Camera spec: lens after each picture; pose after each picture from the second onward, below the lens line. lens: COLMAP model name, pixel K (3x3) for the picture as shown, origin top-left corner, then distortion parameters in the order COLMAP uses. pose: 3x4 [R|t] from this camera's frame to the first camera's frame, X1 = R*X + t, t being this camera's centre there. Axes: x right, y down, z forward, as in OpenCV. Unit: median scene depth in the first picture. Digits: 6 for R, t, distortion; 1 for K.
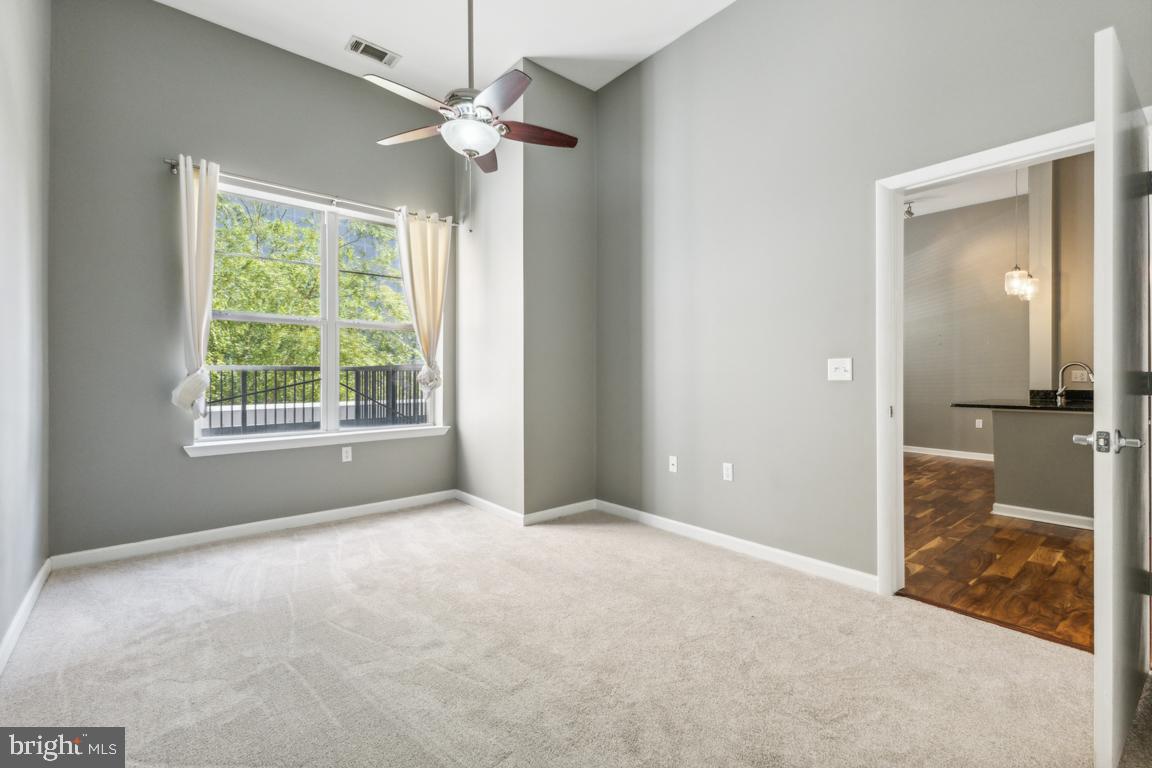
lens RADIAL K [[500.5, 0, 576.5], [0, 500.5, 372.5], [0, 0, 1]] dist [0.003980, -0.000089]
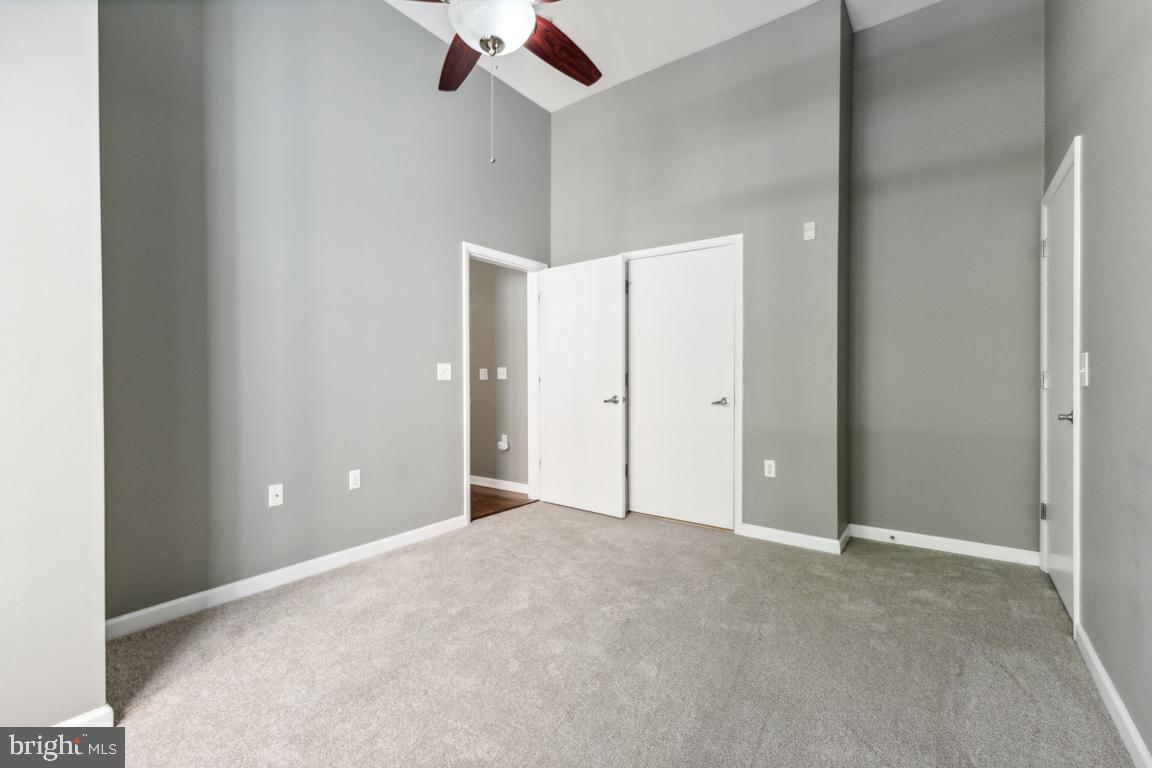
lens RADIAL K [[500.5, 0, 576.5], [0, 500.5, 372.5], [0, 0, 1]] dist [0.003980, -0.000089]
pose [[-0.227920, 0.006011, 0.973661, -0.769387], [-0.004149, 0.999966, -0.007145, 0.003830], [-0.973671, -0.005669, -0.227887, 0.883204]]
